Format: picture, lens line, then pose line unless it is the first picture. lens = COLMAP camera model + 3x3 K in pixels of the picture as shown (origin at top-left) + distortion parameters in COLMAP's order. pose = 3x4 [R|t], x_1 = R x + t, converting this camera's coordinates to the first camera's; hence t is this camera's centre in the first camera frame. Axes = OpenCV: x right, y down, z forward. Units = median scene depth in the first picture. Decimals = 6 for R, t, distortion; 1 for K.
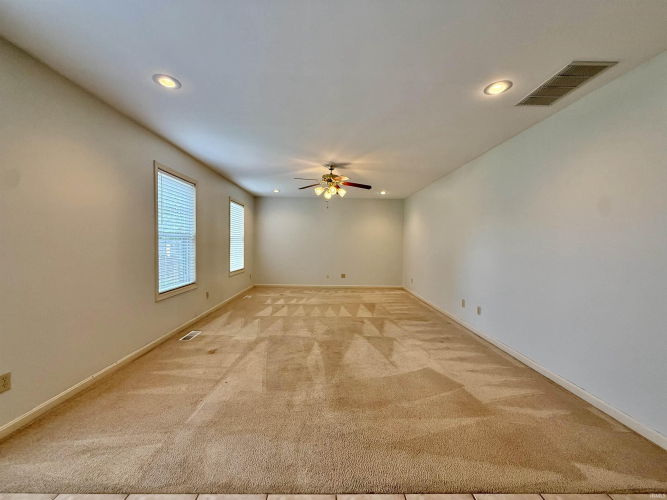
lens RADIAL K [[265.7, 0, 332.2], [0, 265.7, 248.5], [0, 0, 1]] dist [-0.002077, 0.000407]
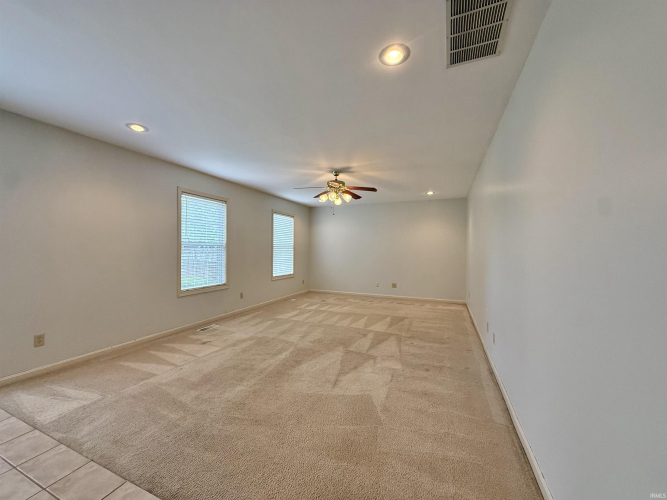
lens RADIAL K [[265.7, 0, 333.2], [0, 265.7, 248.8], [0, 0, 1]] dist [-0.002077, 0.000407]
pose [[0.913343, -0.008579, -0.407100, 0.434204], [-0.003167, 0.999598, -0.028170, 0.002896], [0.407178, 0.027018, 0.912949, 0.116168]]
